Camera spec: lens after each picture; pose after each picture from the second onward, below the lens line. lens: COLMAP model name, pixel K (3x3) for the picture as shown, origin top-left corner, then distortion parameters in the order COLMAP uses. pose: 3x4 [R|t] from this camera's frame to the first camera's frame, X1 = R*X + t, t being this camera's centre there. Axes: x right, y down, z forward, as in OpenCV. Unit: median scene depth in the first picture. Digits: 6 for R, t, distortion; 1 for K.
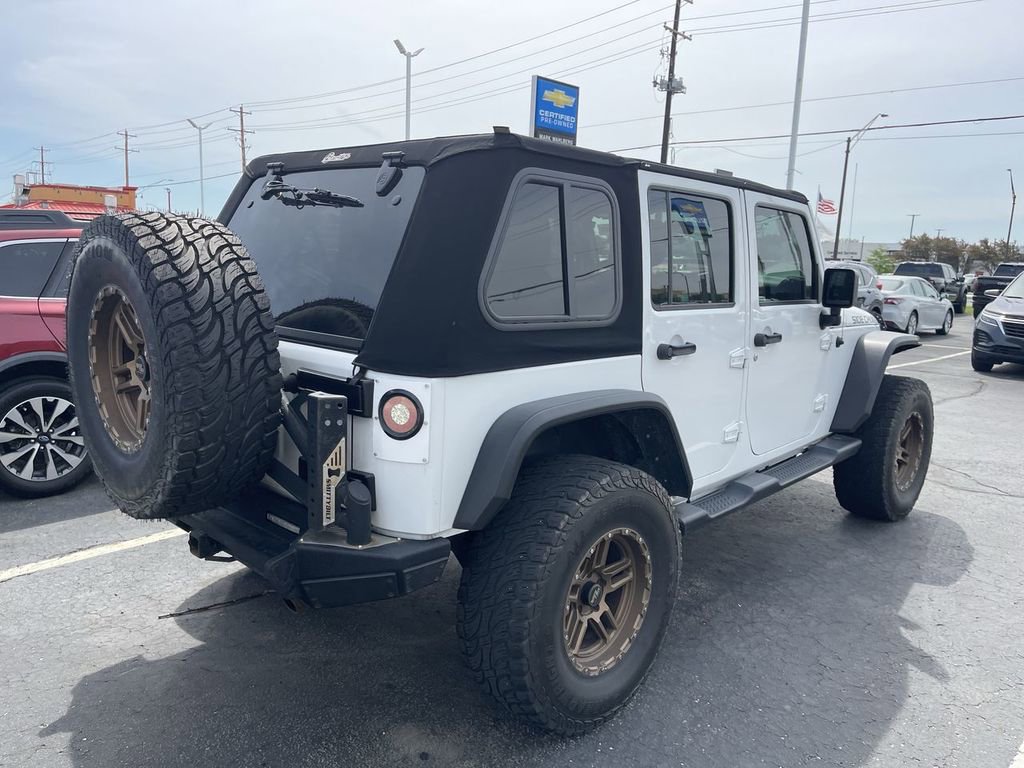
lens RADIAL K [[790.0, 0, 511.6], [0, 790.0, 398.2], [0, 0, 1]] dist [0.036748, 0.000223]
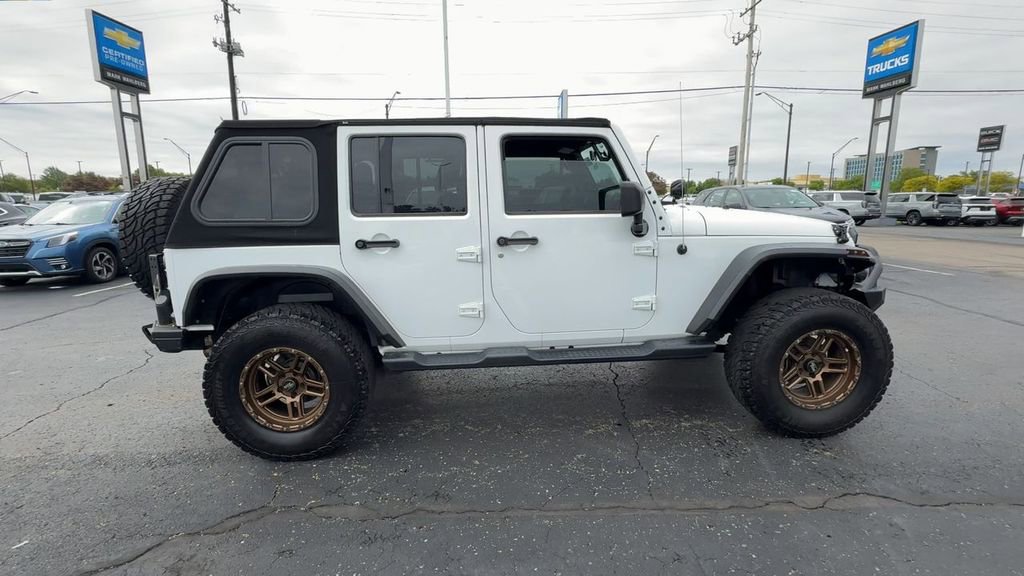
lens RADIAL K [[497.9, 0, 512.0], [0, 497.9, 288.0], [0, 0, 1]] dist [-0.001639, -0.000564]
pose [[0.718309, 0.084446, -0.690580, 1.301378], [-0.084276, 0.995858, 0.034117, -0.039177], [0.690601, 0.033693, 0.722451, 0.629655]]
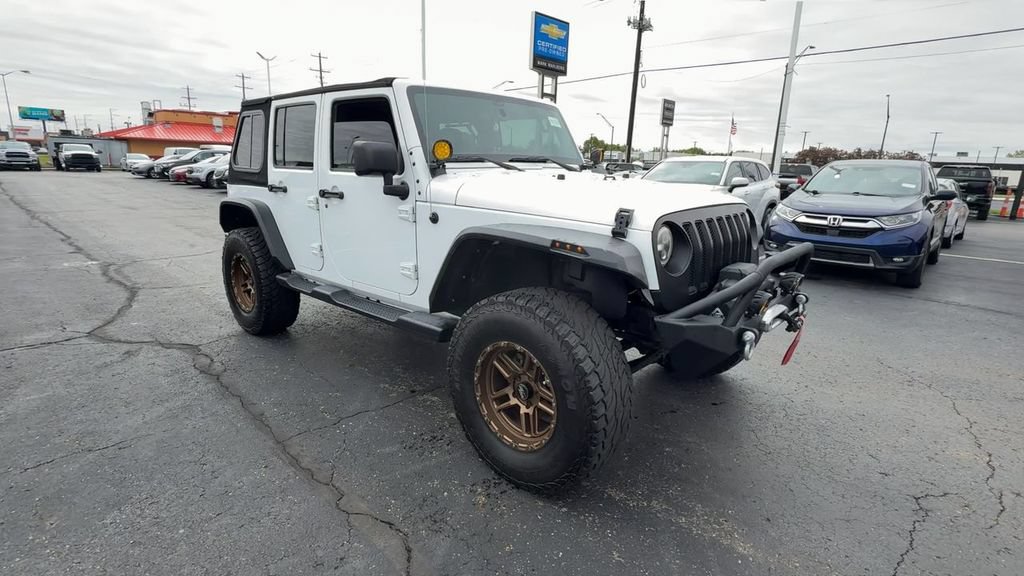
lens RADIAL K [[515.1, 0, 512.0], [0, 515.1, 288.0], [0, 0, 1]] dist [-0.000046, 0.000081]
pose [[0.002867, 0.197710, -0.980256, 1.907470], [-0.199985, 0.960571, 0.193154, -0.234487], [0.979795, 0.195482, 0.042293, 1.960256]]
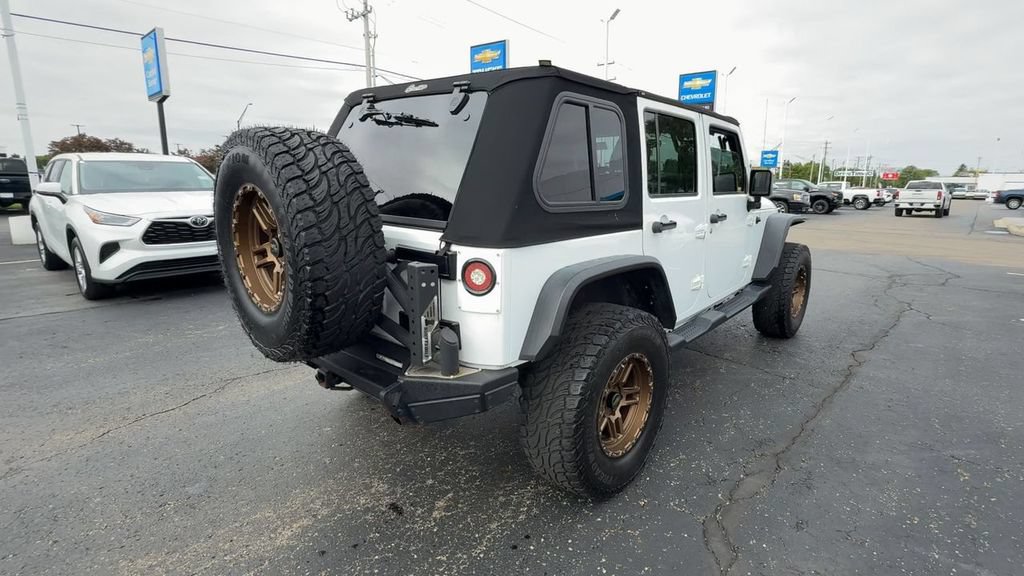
lens RADIAL K [[508.7, 0, 557.7], [0, 508.7, 283.9], [0, 0, 1]] dist [0.000920, -0.000040]
pose [[0.996121, -0.032128, 0.081917, -0.074411], [0.029178, 0.998890, 0.036968, 0.004303], [-0.083014, -0.034434, 0.995953, 0.129054]]
